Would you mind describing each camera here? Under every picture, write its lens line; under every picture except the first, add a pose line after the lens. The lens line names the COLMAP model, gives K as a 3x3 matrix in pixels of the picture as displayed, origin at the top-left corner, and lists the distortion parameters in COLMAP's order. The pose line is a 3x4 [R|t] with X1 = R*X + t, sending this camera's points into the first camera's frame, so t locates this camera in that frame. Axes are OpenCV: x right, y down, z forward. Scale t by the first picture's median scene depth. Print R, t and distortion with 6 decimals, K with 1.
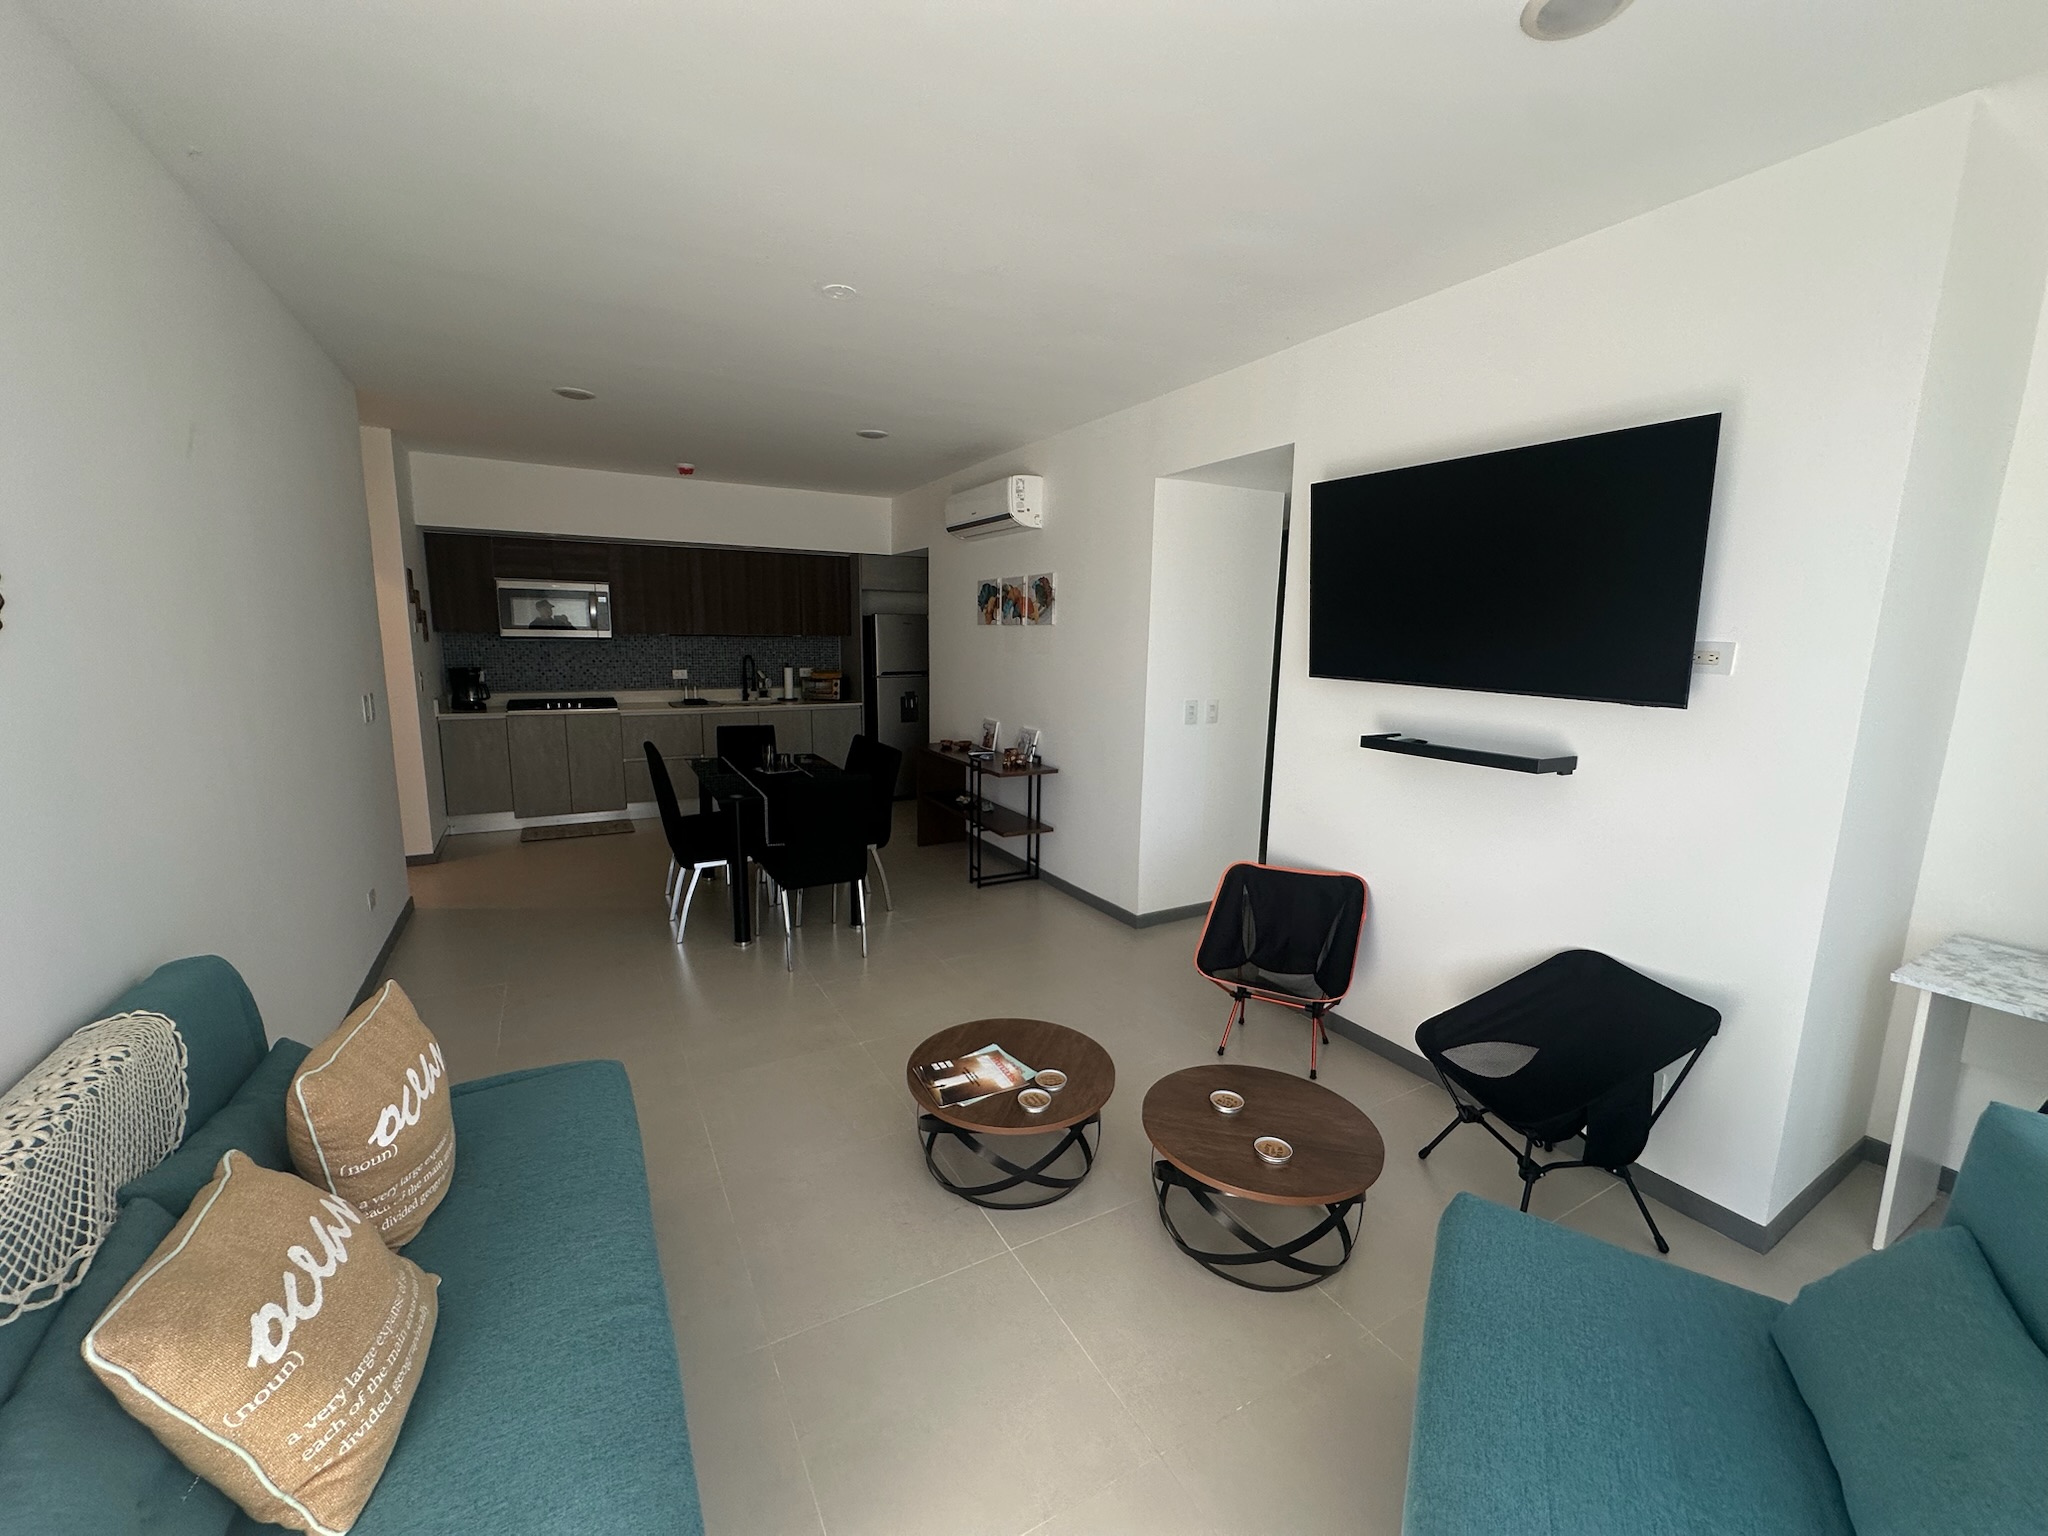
lens RADIAL K [[819.5, 0, 1013.4], [0, 819.5, 764.3], [0, 0, 1]] dist [-0.001063, -0.000345]
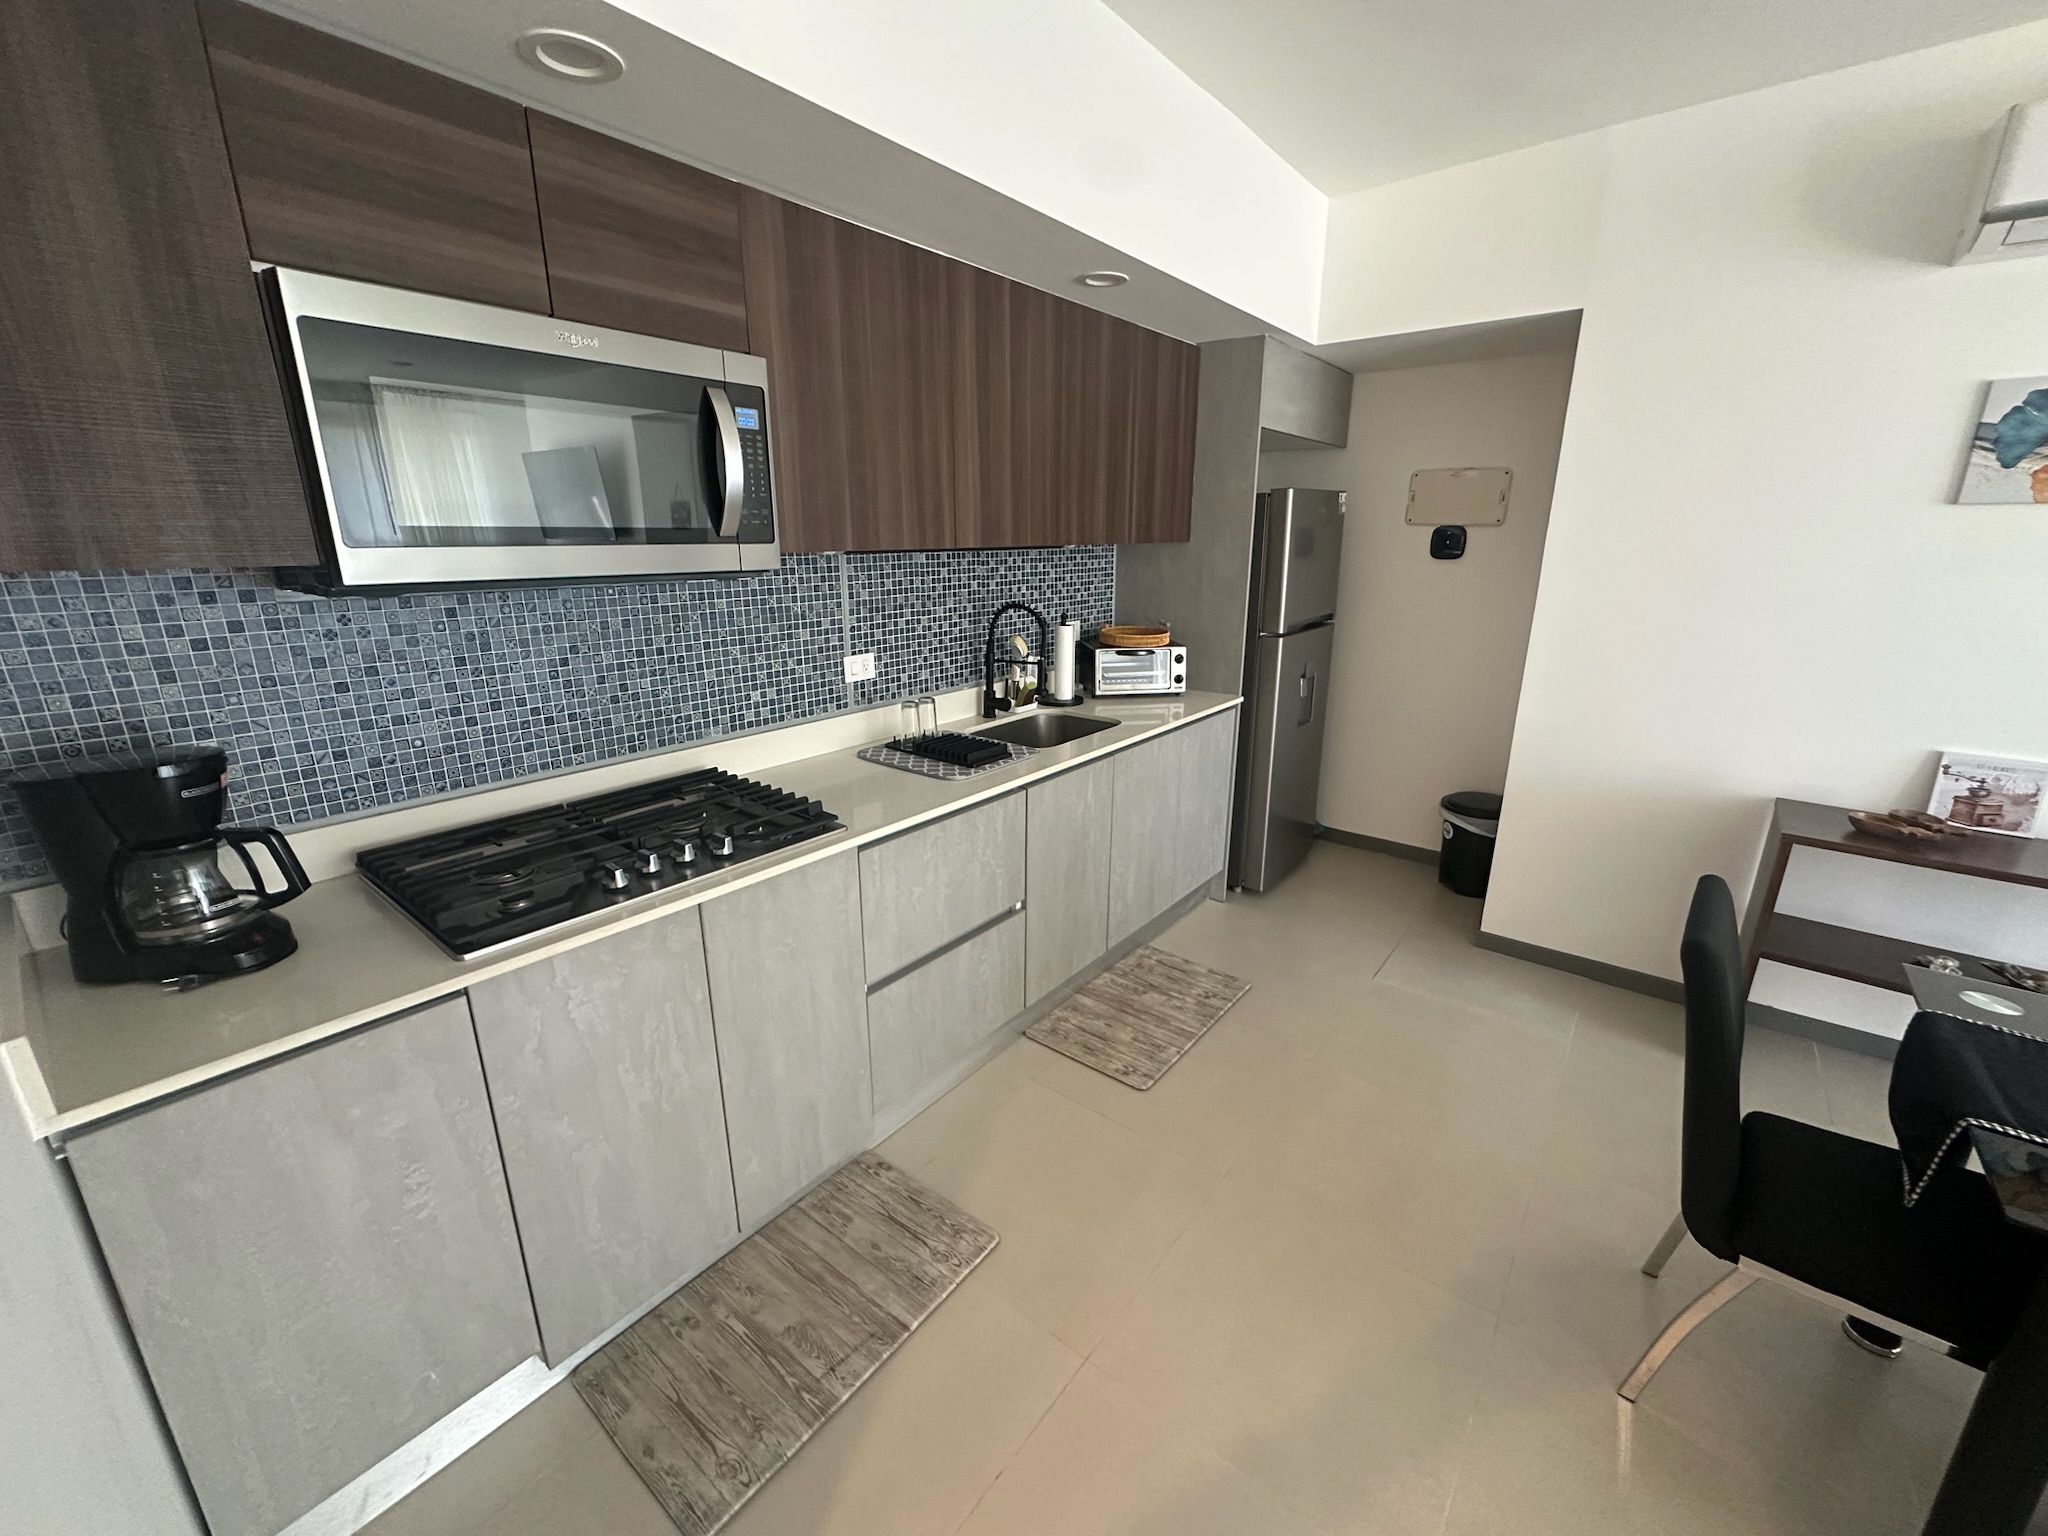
lens RADIAL K [[819.5, 0, 1032.5], [0, 819.5, 771.7], [0, 0, 1]] dist [-0.001063, -0.000345]
pose [[0.924809, -0.119475, 0.361183, -0.499447], [0.073571, 0.987651, 0.138324, -0.115562], [-0.373249, -0.101351, 0.922178, 0.685489]]
